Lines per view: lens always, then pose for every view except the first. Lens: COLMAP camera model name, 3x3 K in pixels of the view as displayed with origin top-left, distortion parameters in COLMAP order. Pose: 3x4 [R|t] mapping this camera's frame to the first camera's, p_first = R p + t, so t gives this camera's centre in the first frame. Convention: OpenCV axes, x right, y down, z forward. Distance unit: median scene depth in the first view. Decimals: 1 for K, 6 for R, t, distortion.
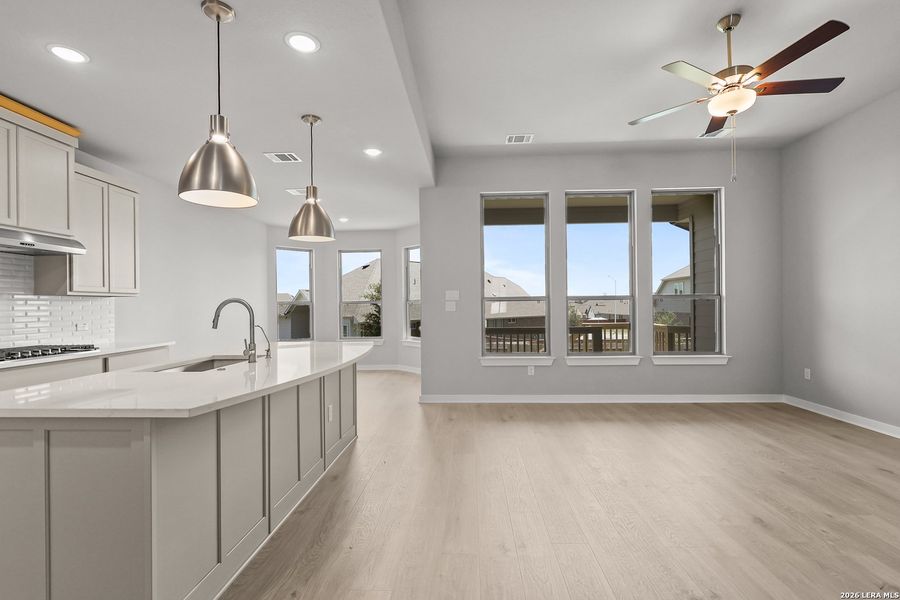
lens RADIAL K [[415.0, 0, 450.9], [0, 415.0, 300.7], [0, 0, 1]] dist [-0.002296, 0.000976]
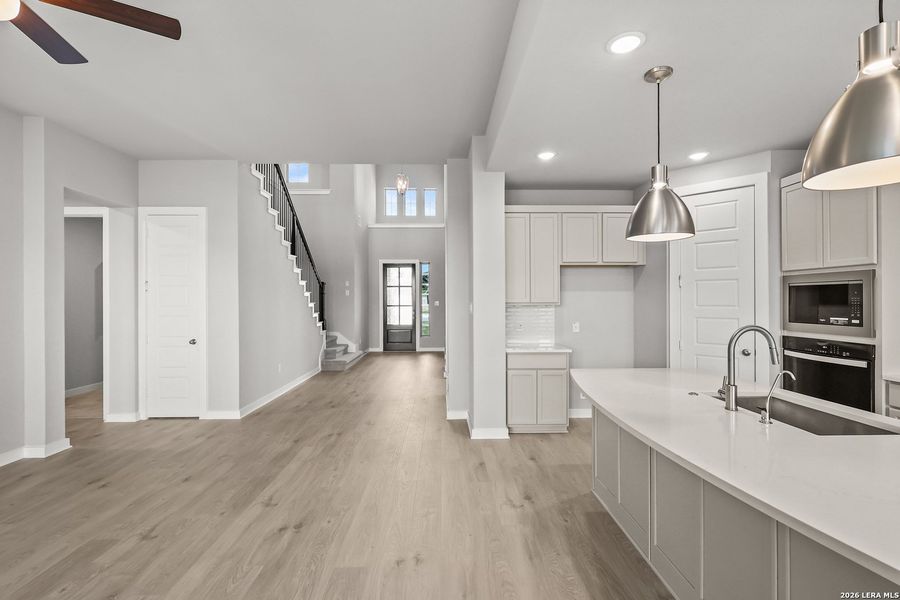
lens RADIAL K [[415.0, 0, 450.9], [0, 415.0, 300.7], [0, 0, 1]] dist [-0.002296, 0.000976]
pose [[-0.997605, 0.015756, -0.067344, 0.062966], [0.016408, 0.999824, -0.009139, -0.040246], [0.067188, -0.010223, -0.997688, 1.296475]]
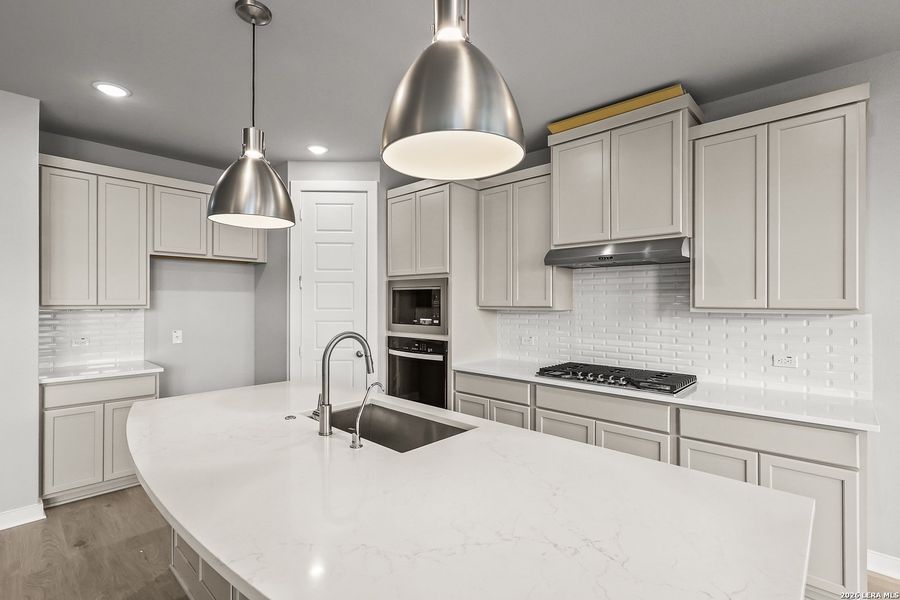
lens RADIAL K [[419.5, 0, 449.4], [0, 419.5, 302.9], [0, 0, 1]] dist [-0.001805, -0.000053]
pose [[-0.648228, 0.010742, -0.761371, -0.085704], [0.013475, 0.999906, 0.002635, -0.038820], [0.761327, -0.008551, -0.648312, 1.172828]]
